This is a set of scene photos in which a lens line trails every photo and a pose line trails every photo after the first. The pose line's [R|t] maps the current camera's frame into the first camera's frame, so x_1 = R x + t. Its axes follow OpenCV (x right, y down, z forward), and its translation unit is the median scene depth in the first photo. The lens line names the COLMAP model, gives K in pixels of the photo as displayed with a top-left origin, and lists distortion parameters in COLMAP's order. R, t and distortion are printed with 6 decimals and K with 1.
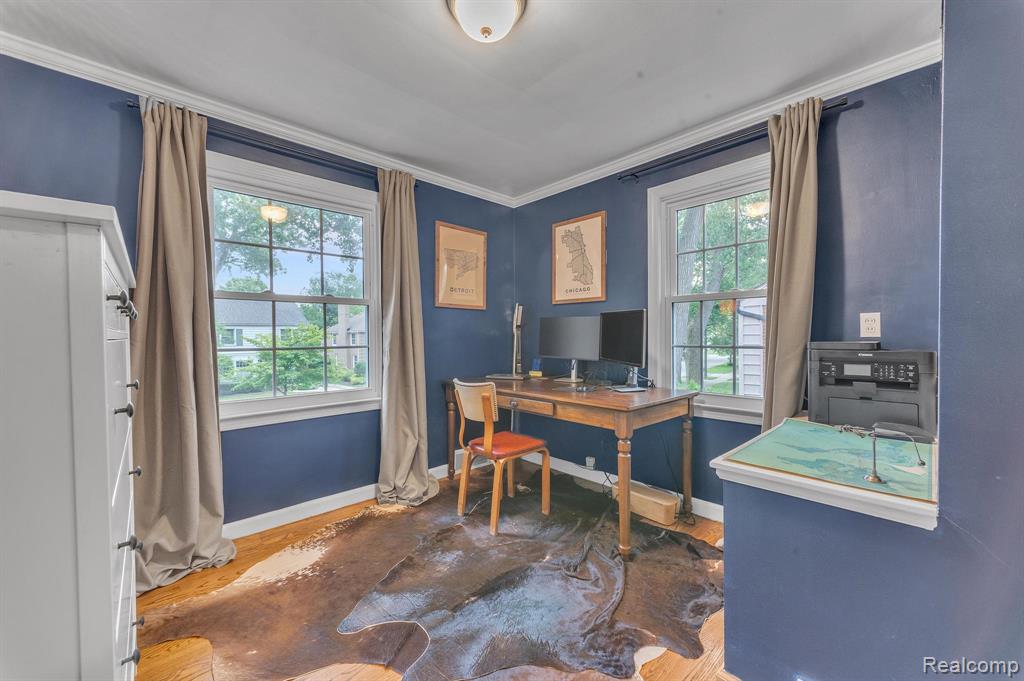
lens RADIAL K [[399.5, 0, 514.0], [0, 399.5, 339.9], [0, 0, 1]] dist [0.007567, -0.000371]
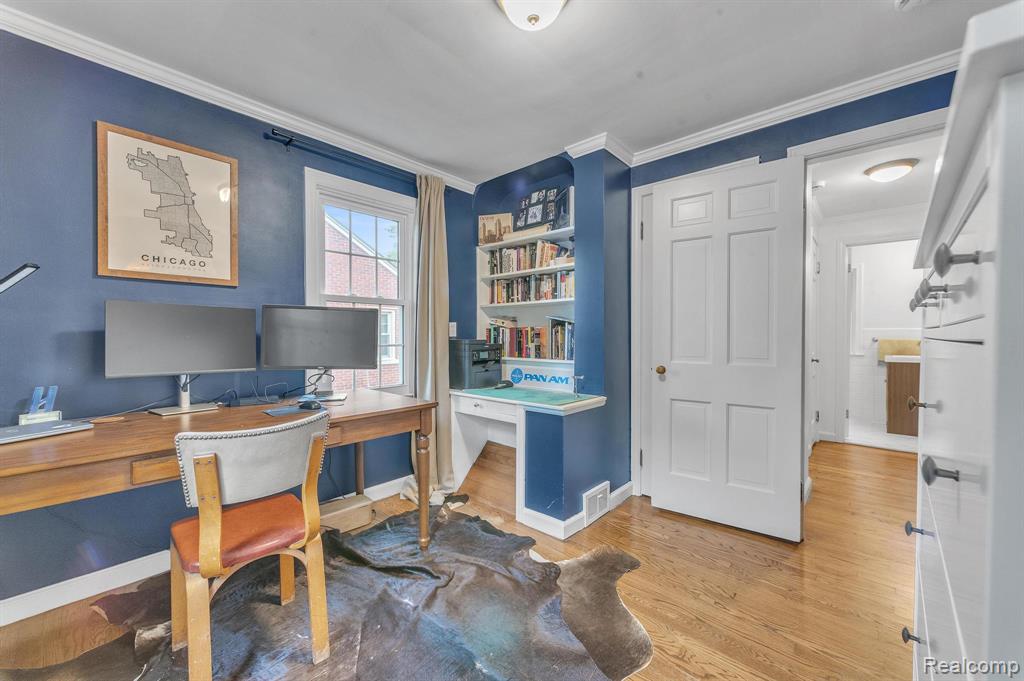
lens RADIAL K [[399.5, 0, 511.3], [0, 399.5, 340.6], [0, 0, 1]] dist [0.007567, -0.000371]
pose [[-0.079643, -0.012003, 0.996751, -0.502579], [0.013621, 0.999821, 0.013128, -0.004975], [-0.996730, 0.014623, -0.079465, 0.551577]]
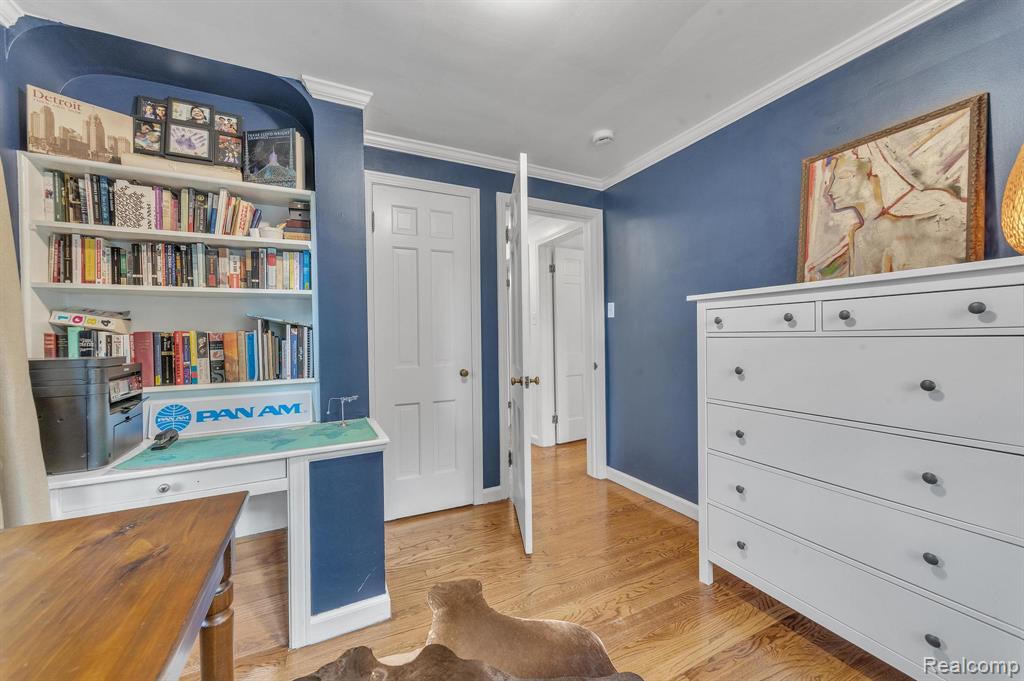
lens RADIAL K [[399.5, 0, 509.0], [0, 399.5, 338.7], [0, 0, 1]] dist [0.007567, -0.000371]
pose [[-0.956547, 0.013438, 0.291268, -0.118394], [0.020776, 0.999540, 0.022115, -0.017500], [-0.290837, 0.027206, -0.956386, 0.858393]]
